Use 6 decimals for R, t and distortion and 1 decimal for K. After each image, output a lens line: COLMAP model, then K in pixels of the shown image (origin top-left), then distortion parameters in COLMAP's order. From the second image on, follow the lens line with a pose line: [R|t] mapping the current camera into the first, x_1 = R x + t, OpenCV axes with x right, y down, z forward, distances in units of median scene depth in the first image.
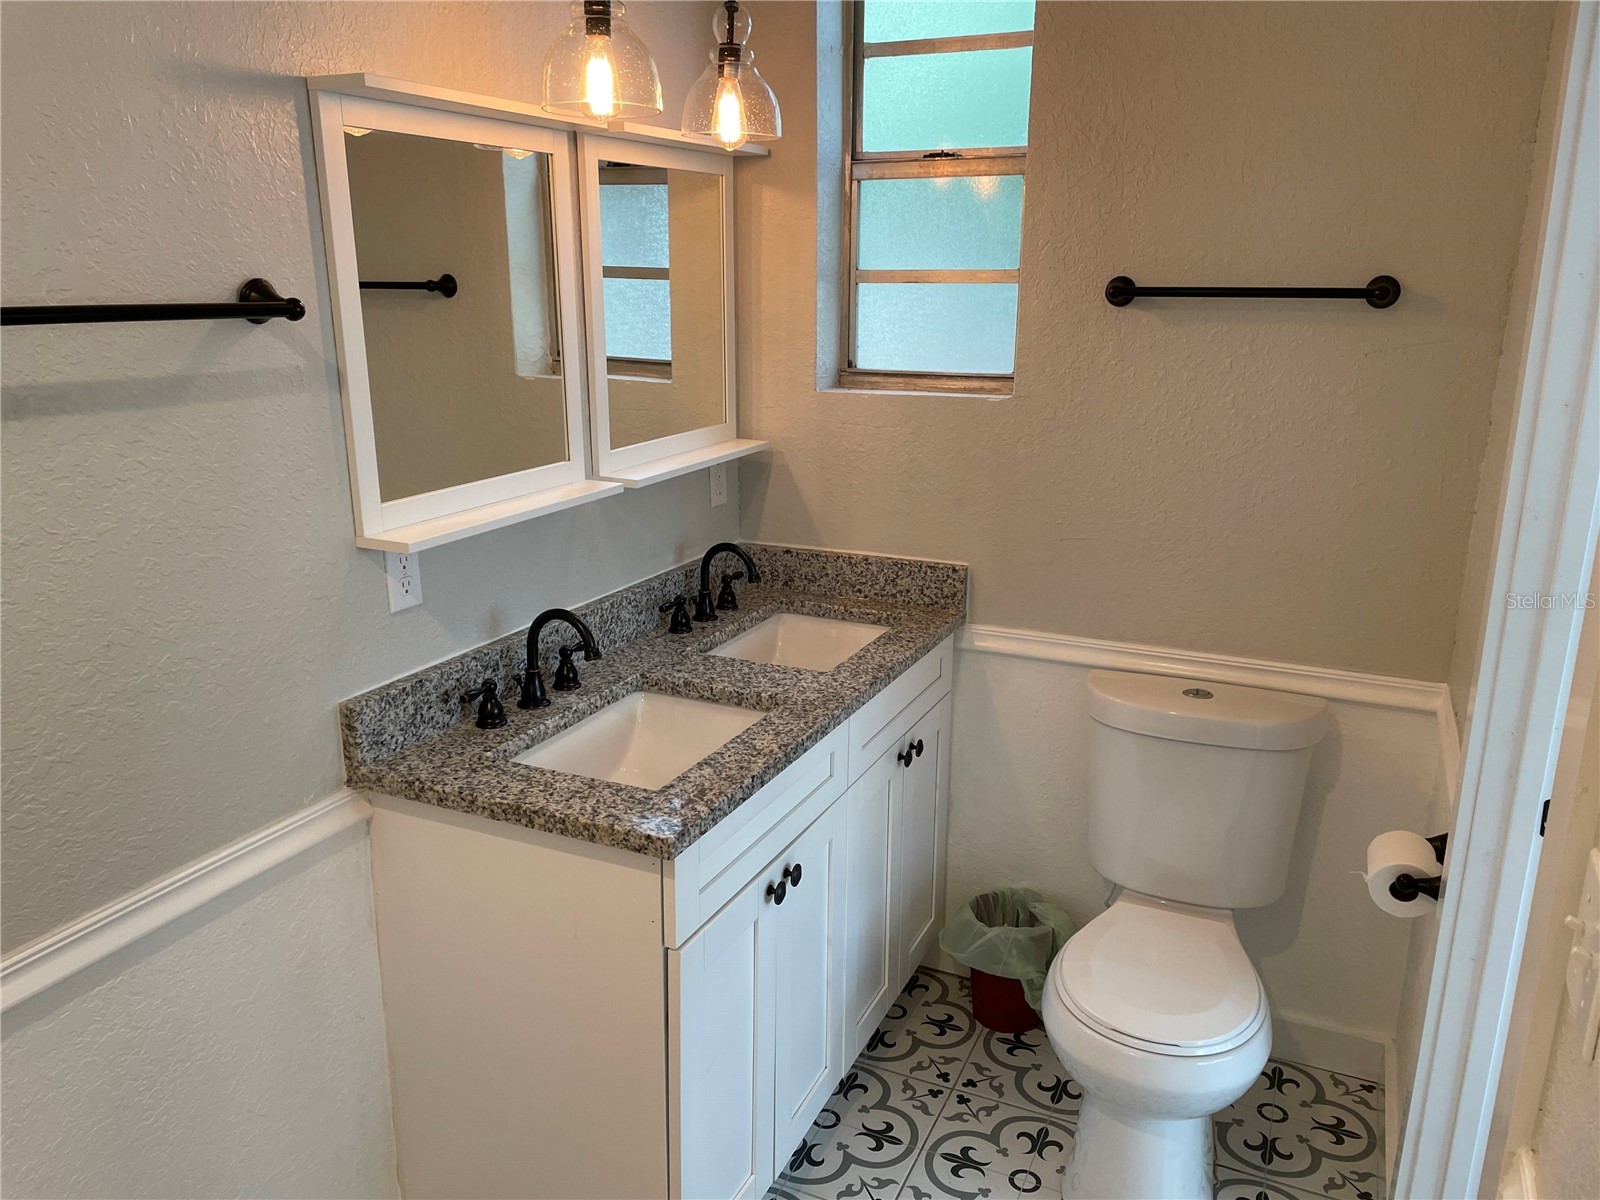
lens RADIAL K [[1201.6, 0, 802.4], [0, 1201.6, 597.4], [0, 0, 1]] dist [0.111180, -0.131473]
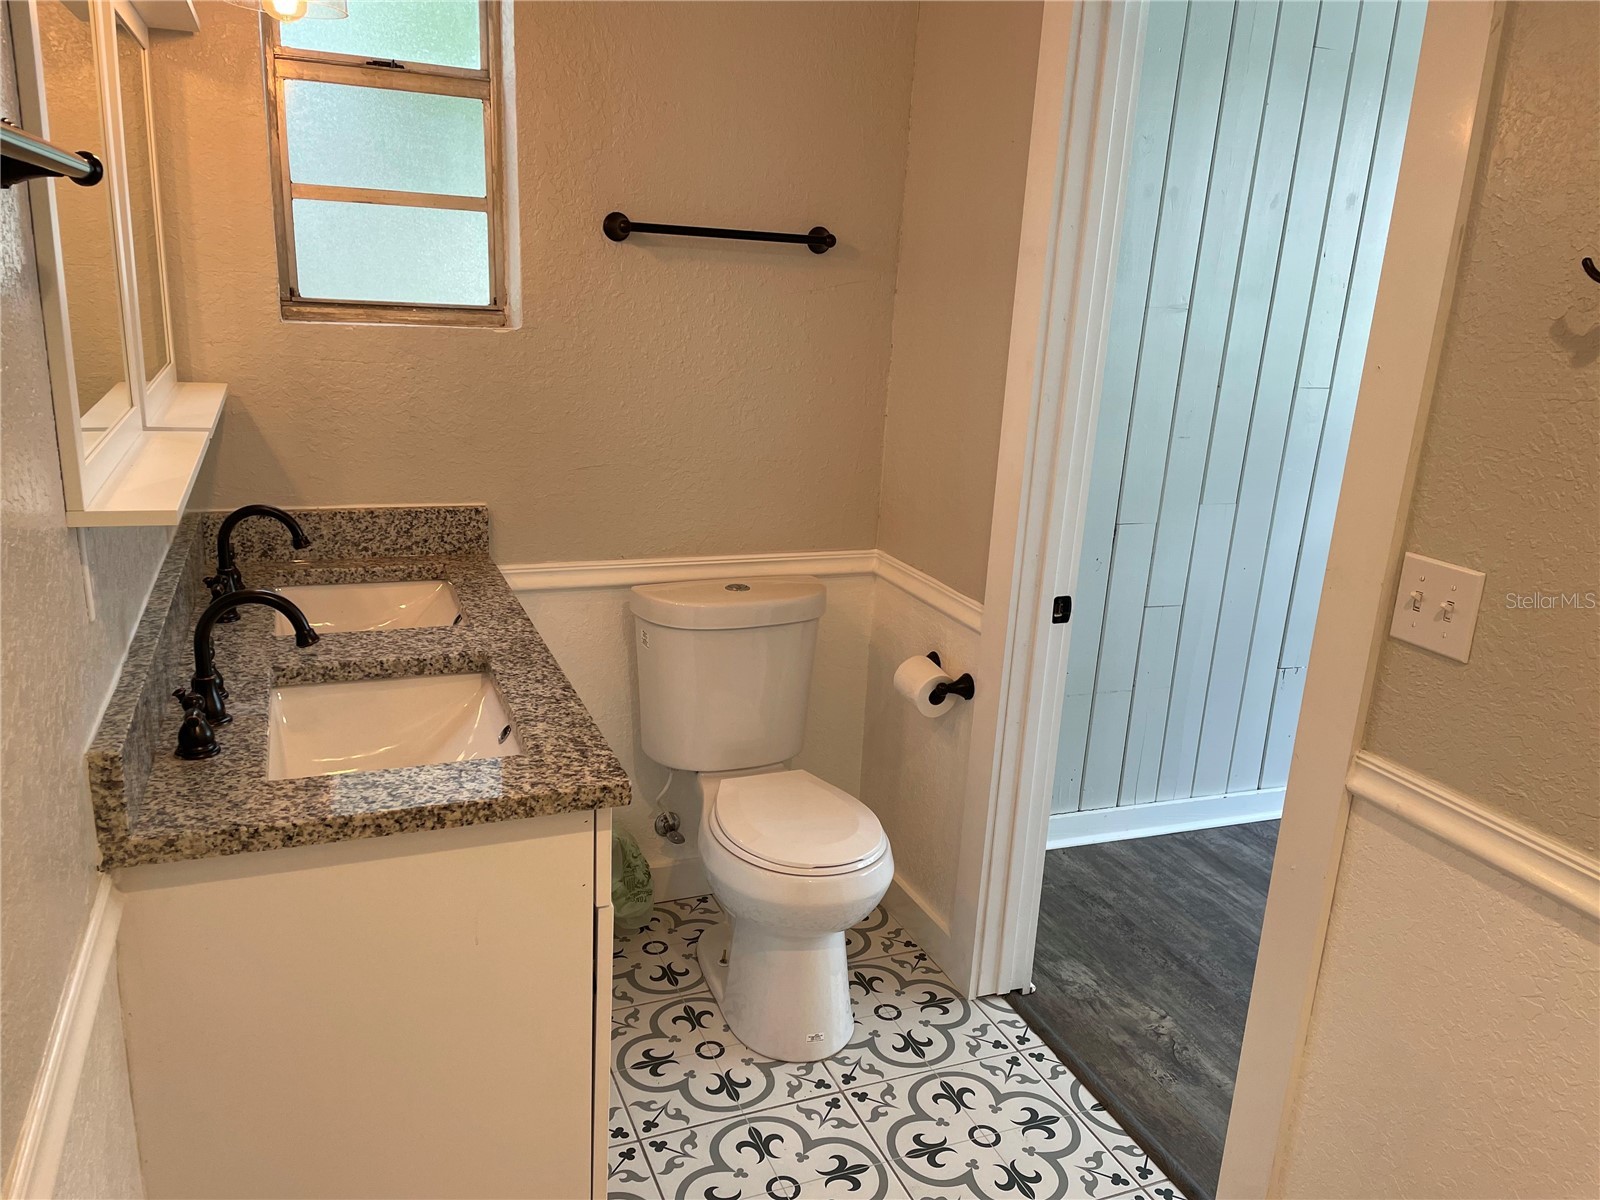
lens RADIAL K [[1201.6, 0, 802.4], [0, 1201.6, 597.4], [0, 0, 1]] dist [0.111180, -0.131473]
pose [[0.679450, -0.163775, 0.715210, -0.443215], [0.144689, 0.985536, 0.088222, -0.003126], [-0.719315, 0.043541, 0.693319, 0.164543]]
